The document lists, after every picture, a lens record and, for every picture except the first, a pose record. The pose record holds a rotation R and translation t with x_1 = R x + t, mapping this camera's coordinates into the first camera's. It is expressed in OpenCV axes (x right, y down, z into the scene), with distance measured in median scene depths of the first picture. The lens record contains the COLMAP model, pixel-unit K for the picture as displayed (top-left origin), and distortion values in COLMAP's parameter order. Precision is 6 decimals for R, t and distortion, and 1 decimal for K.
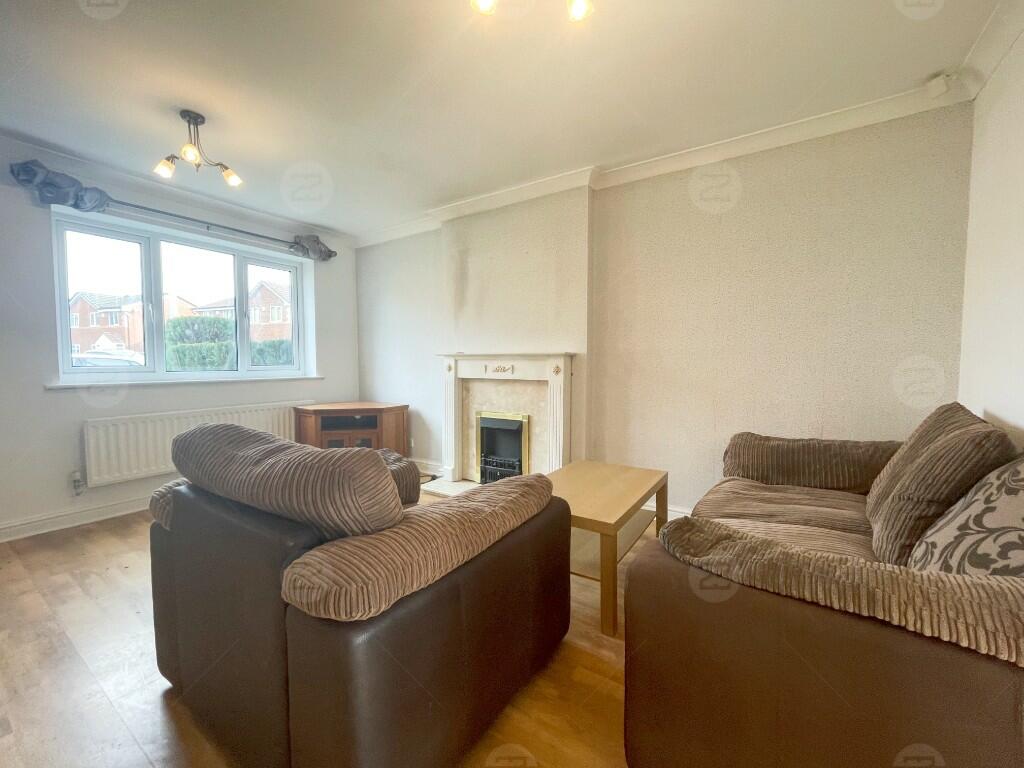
lens RADIAL K [[414.8, 0, 512.0], [0, 414.8, 384.0], [0, 0, 1]] dist [-0.001056, -0.000096]
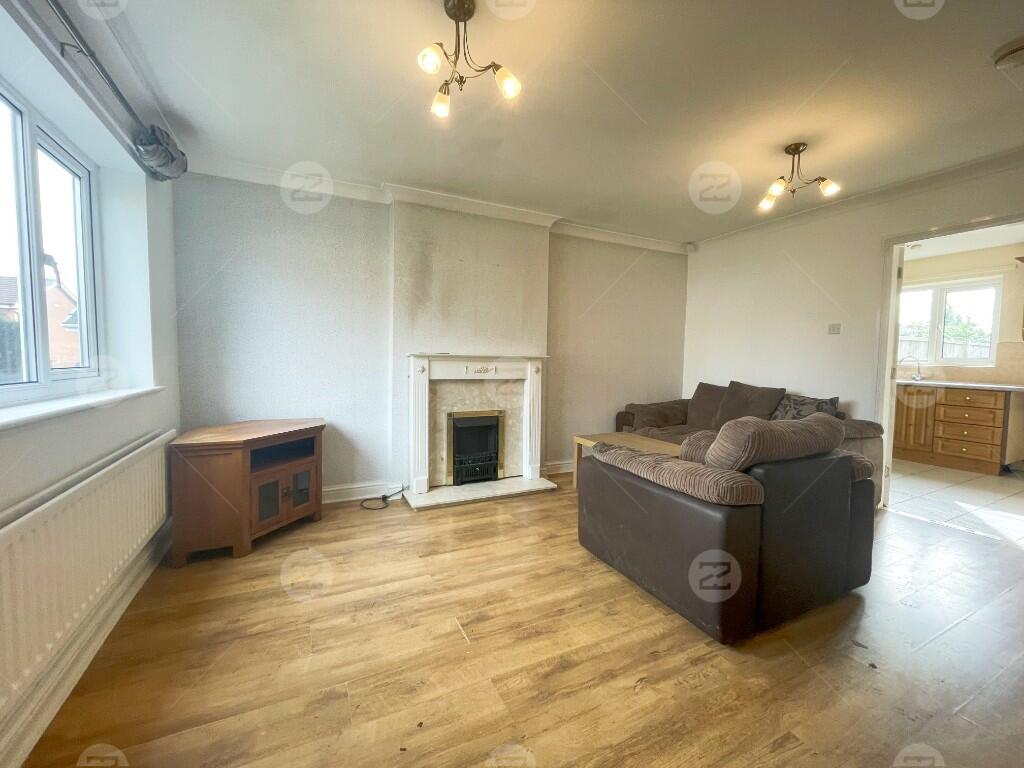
lens RADIAL K [[414.8, 0, 512.0], [0, 414.8, 384.0], [0, 0, 1]] dist [-0.001056, -0.000096]
pose [[0.505667, -0.047267, 0.861433, -0.866350], [0.031089, 0.998848, 0.036558, -0.034958], [-0.862168, 0.008295, 0.506554, 0.379095]]
